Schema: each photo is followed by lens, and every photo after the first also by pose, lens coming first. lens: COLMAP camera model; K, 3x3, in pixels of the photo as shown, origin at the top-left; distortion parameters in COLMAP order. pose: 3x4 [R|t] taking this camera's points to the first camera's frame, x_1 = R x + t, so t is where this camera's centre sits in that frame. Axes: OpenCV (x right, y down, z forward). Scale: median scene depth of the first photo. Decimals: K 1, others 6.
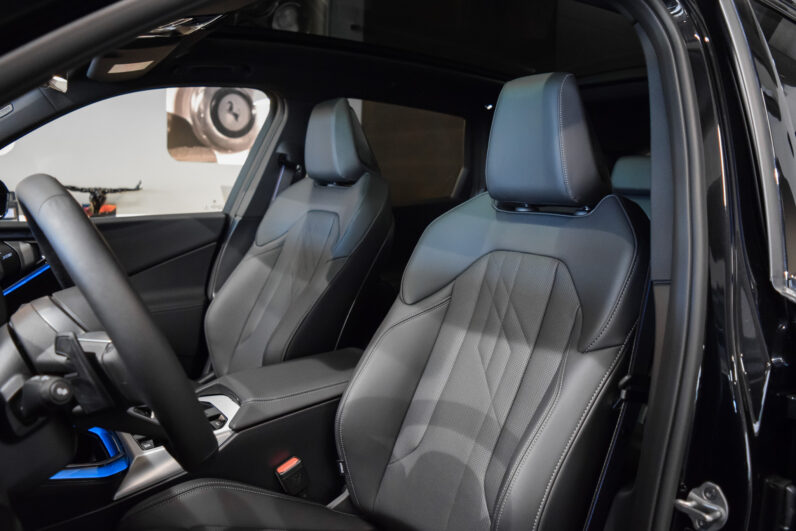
lens RADIAL K [[640.9, 0, 365.5], [0, 640.9, 266.0], [0, 0, 1]] dist [-0.048579, 0.001139]
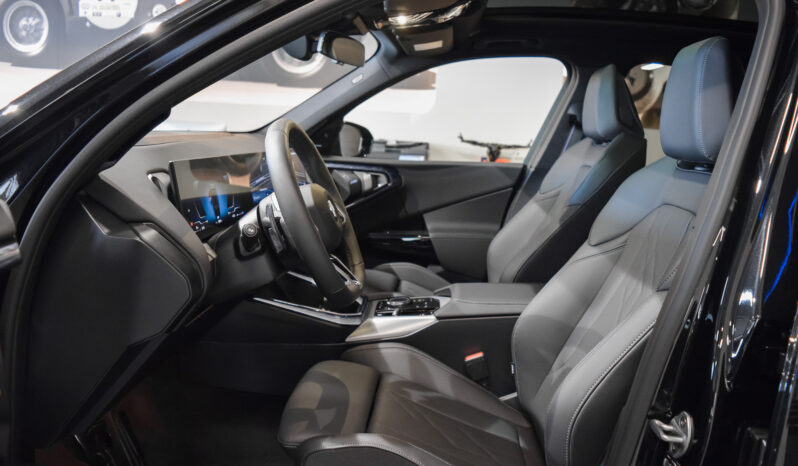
lens RADIAL K [[628.1, 0, 375.1], [0, 628.1, 219.7], [0, 0, 1]] dist [-0.004627, -0.002258]
pose [[0.794584, 0.116232, -0.595924, 0.293172], [-0.123095, 0.991961, 0.029346, 0.019933], [0.594545, 0.050038, 0.802504, -0.091485]]
